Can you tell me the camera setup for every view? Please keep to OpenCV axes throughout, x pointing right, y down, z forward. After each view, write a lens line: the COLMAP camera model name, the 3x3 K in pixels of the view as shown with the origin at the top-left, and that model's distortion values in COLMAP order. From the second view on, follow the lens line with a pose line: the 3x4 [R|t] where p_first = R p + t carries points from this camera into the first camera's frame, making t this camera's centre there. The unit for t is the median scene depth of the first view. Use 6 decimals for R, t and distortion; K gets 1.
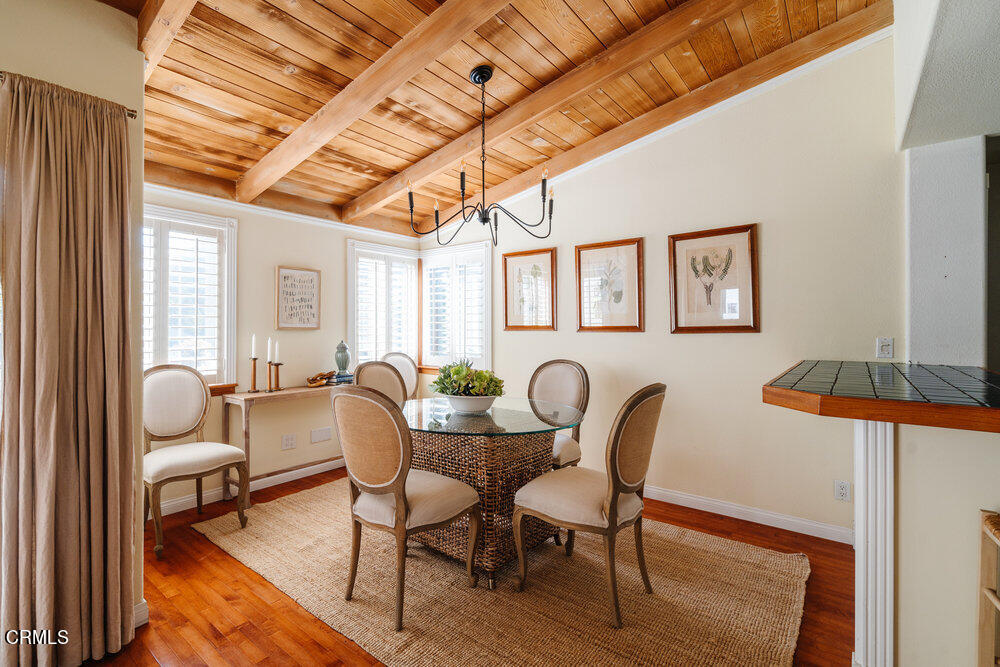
lens RADIAL K [[461.9, 0, 447.9], [0, 461.9, 328.7], [0, 0, 1]] dist [-0.008061, -0.000108]
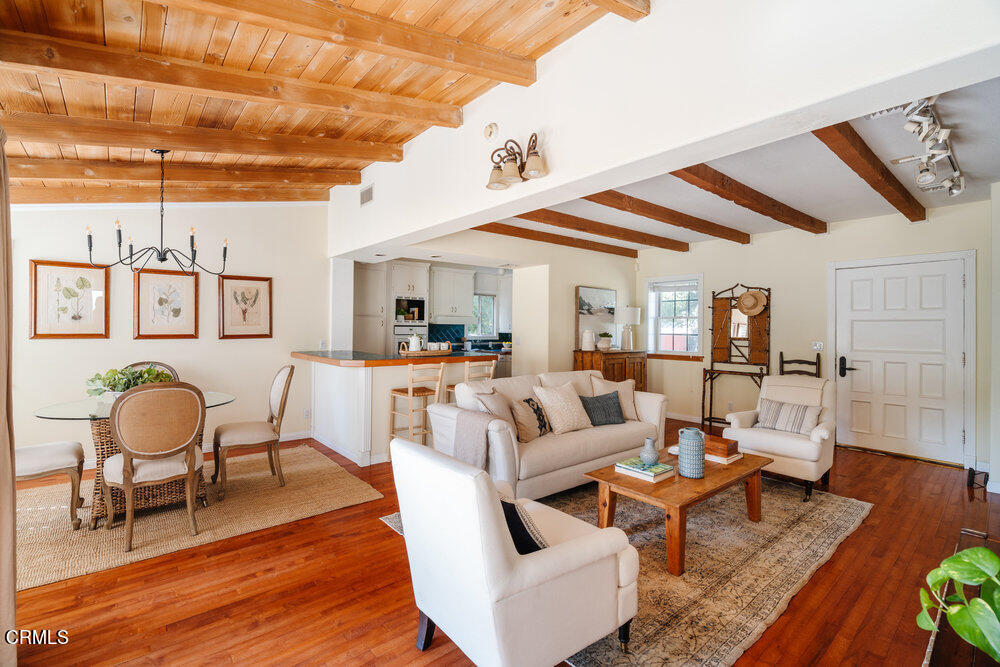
lens RADIAL K [[461.9, 0, 500.3], [0, 461.9, 332.0], [0, 0, 1]] dist [-0.008061, -0.000108]
pose [[0.153498, -0.000943, 0.988148, -1.427594], [0.001820, 0.999998, 0.000672, -0.021933], [-0.988147, 0.001695, 0.153500, -0.235666]]
